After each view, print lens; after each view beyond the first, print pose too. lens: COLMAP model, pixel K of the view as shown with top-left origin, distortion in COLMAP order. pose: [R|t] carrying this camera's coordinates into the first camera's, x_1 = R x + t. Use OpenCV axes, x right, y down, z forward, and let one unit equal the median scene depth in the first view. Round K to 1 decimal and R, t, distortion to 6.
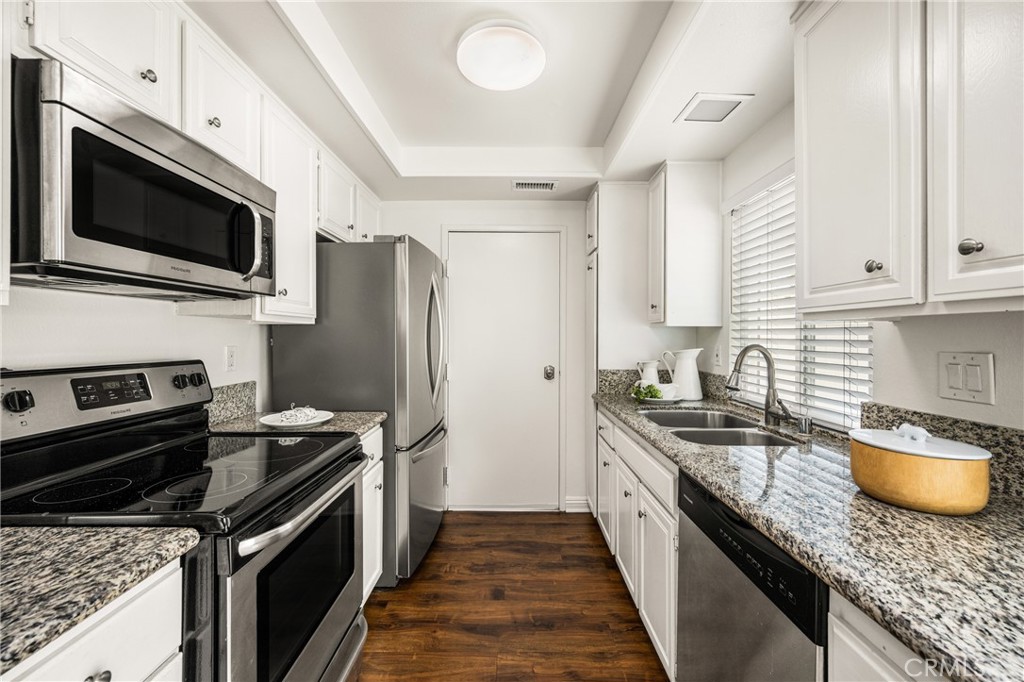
lens RADIAL K [[412.0, 0, 513.6], [0, 412.0, 337.4], [0, 0, 1]] dist [-0.000891, -0.000008]
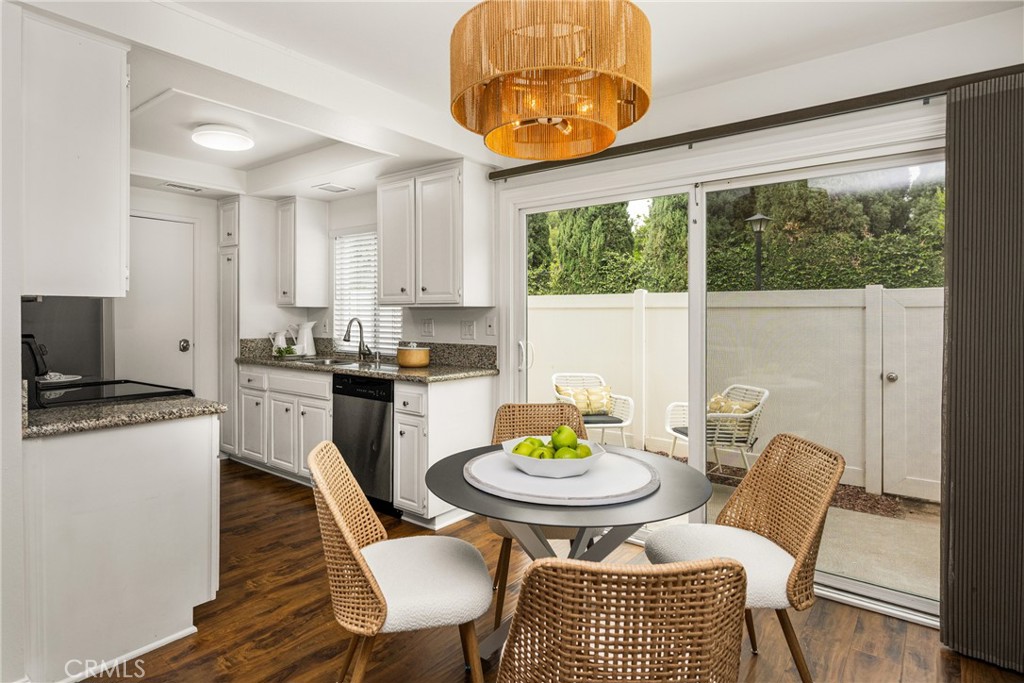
lens RADIAL K [[555.4, 0, 506.7], [0, 555.4, 314.9], [0, 0, 1]] dist [0.004096, 0.000818]
pose [[0.615566, -0.002541, 0.788081, -0.792272], [0.002613, 0.999996, 0.001184, 0.001943], [-0.788081, 0.001330, 0.615570, -0.893231]]
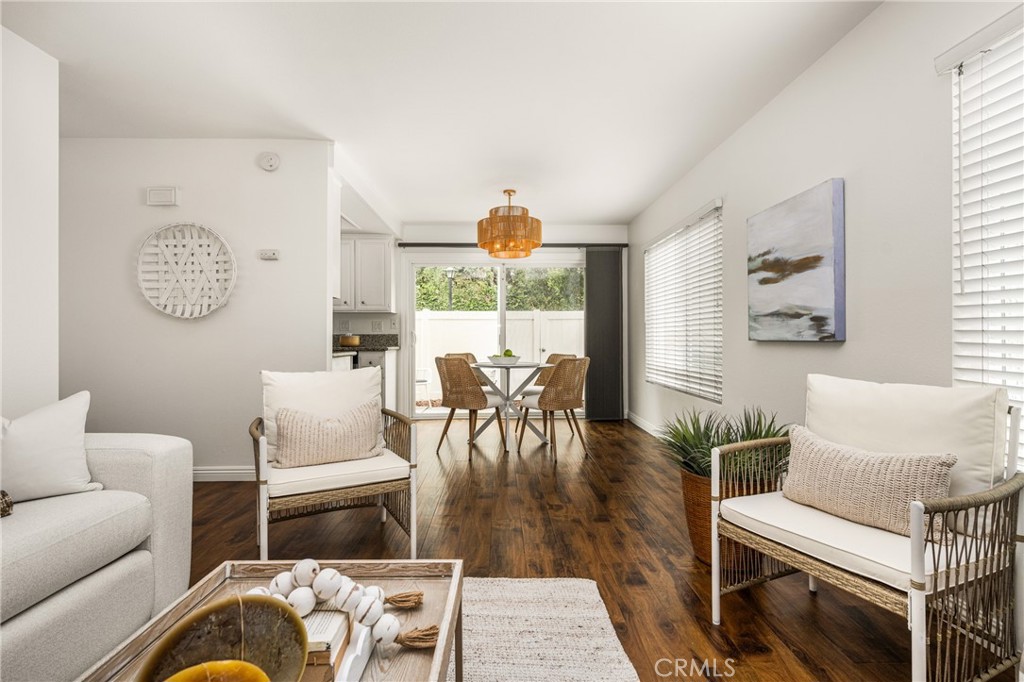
lens RADIAL K [[473.3, 0, 508.6], [0, 473.3, 335.9], [0, 0, 1]] dist [-0.001940, -0.000305]
pose [[-0.021384, 0.001131, 0.999771, -2.216646], [0.006405, 0.999979, -0.000994, 0.115455], [-0.999751, 0.006382, -0.021390, -0.395972]]
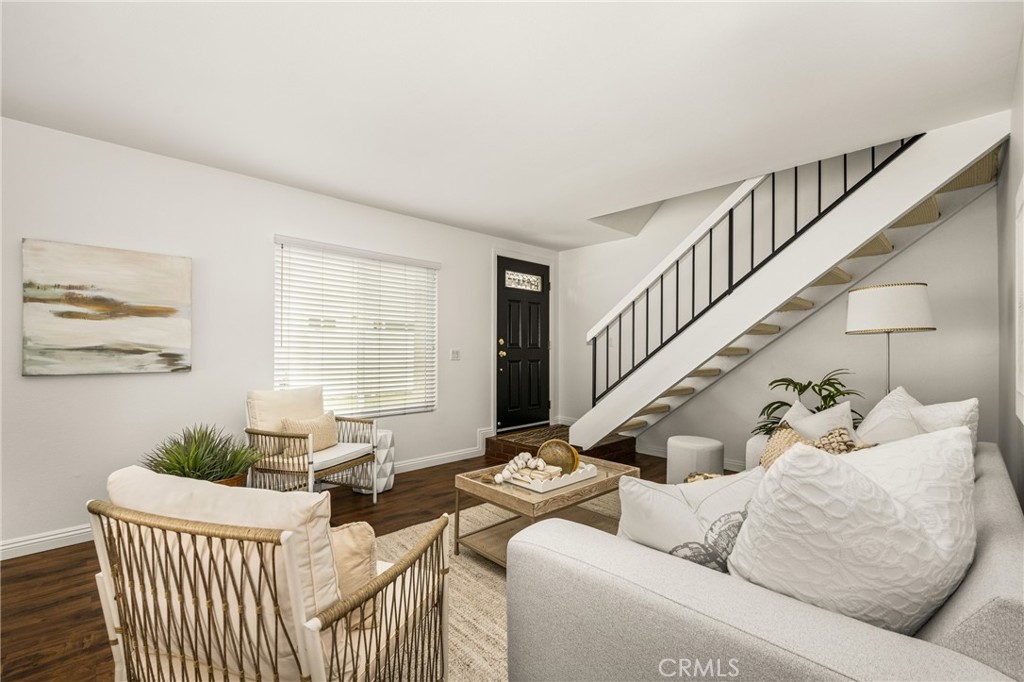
lens RADIAL K [[443.5, 0, 511.0], [0, 443.5, 345.0], [0, 0, 1]] dist [0.013804, -0.008368]
pose [[-0.716061, -0.007862, -0.697994, -0.962052], [-0.005229, 0.999969, -0.005899, 0.052127], [0.698018, -0.000574, -0.716080, 0.564032]]
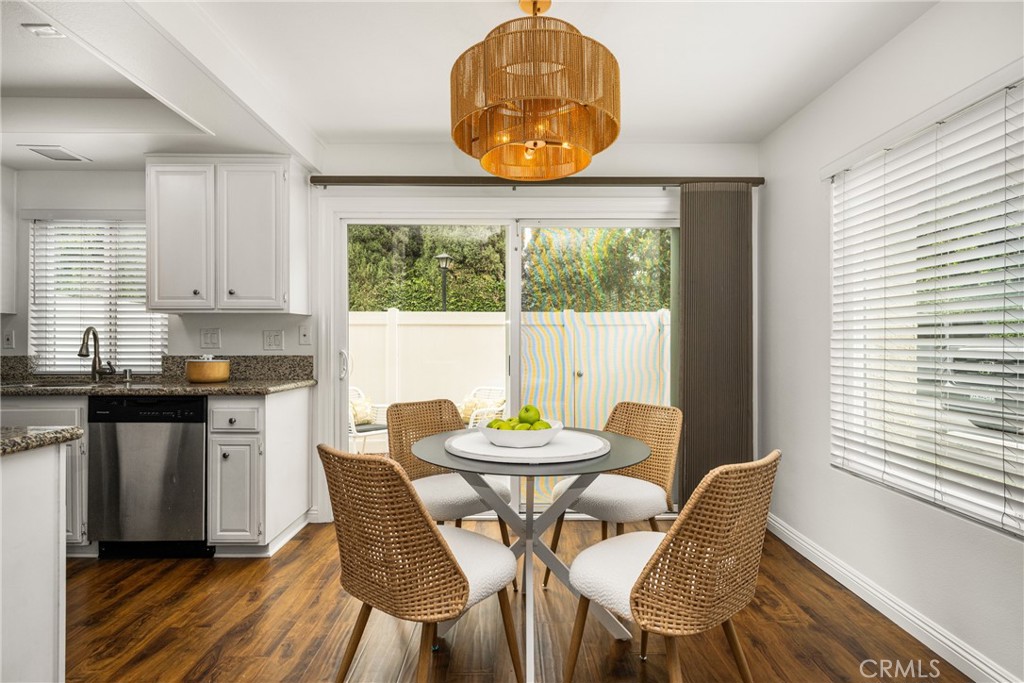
lens RADIAL K [[506.1, 0, 516.2], [0, 506.1, 339.6], [0, 0, 1]] dist [0.001632, 0.000804]
pose [[-0.012990, 0.001845, 0.999914, -0.984697], [0.004139, 0.999990, -0.001791, 0.056693], [-0.999907, 0.004116, -0.012997, -0.402047]]
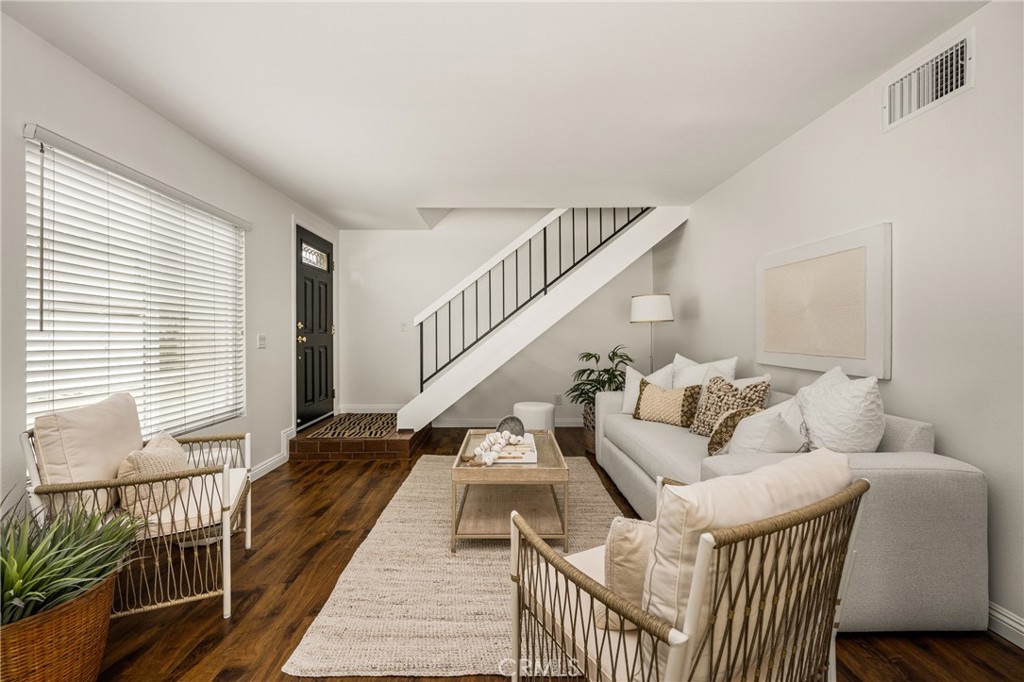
lens RADIAL K [[420.4, 0, 503.7], [0, 420.4, 330.7], [0, 0, 1]] dist [-0.000047, -0.000037]
pose [[0.013112, -0.006516, -0.999893, -0.646159], [-0.001392, 0.999978, -0.006535, 0.056368], [0.999913, 0.001478, 0.013103, -0.240643]]
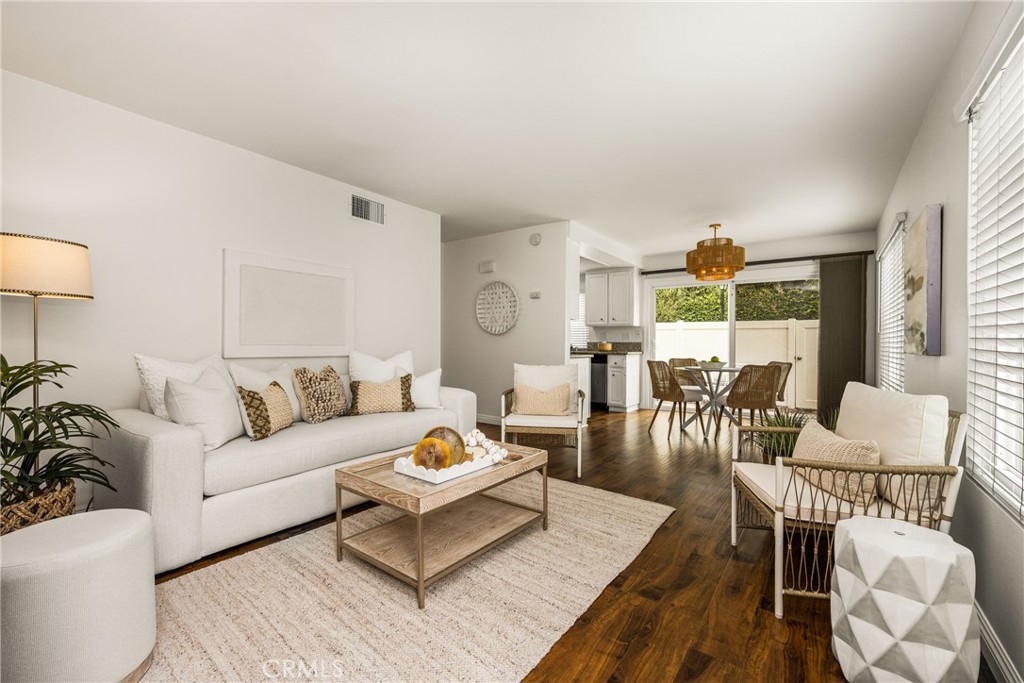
lens RADIAL K [[423.8, 0, 515.0], [0, 423.8, 345.3], [0, 0, 1]] dist [0.000582, 0.000060]
pose [[0.590602, -0.004962, 0.806948, -2.583966], [-0.001115, 0.999975, 0.006965, 0.099735], [-0.806962, -0.005014, 0.590582, -0.924250]]
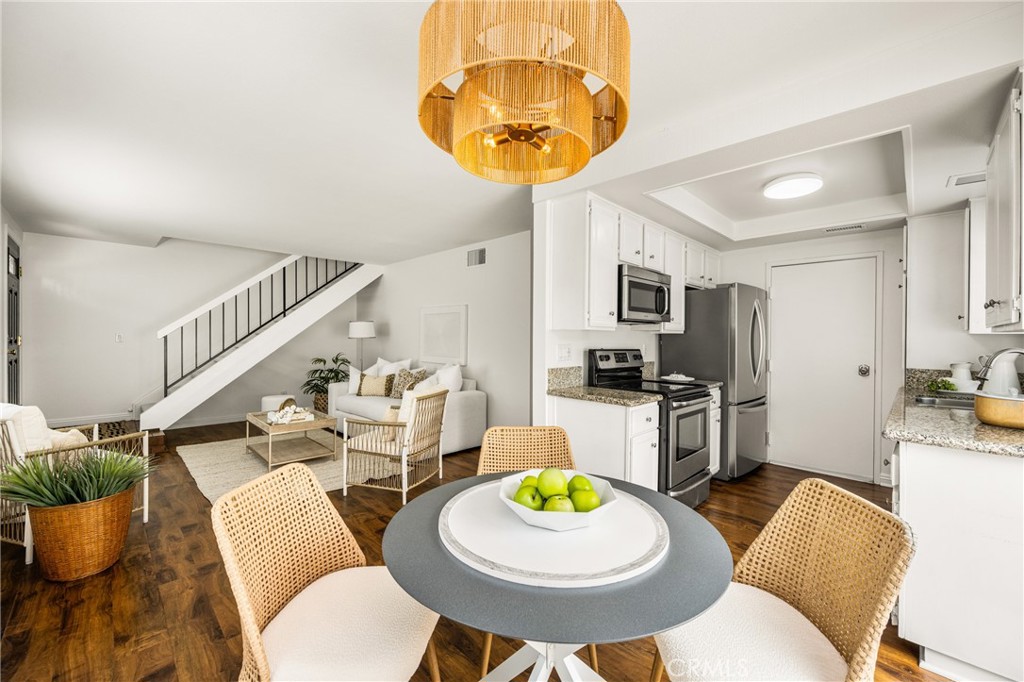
lens RADIAL K [[412.0, 0, 513.6], [0, 412.0, 337.4], [0, 0, 1]] dist [-0.000891, -0.000008]
pose [[0.711671, 0.004386, -0.702499, 0.283274], [-0.010069, 0.999941, -0.003957, 0.002494], [0.702441, 0.009889, 0.711673, -0.863107]]
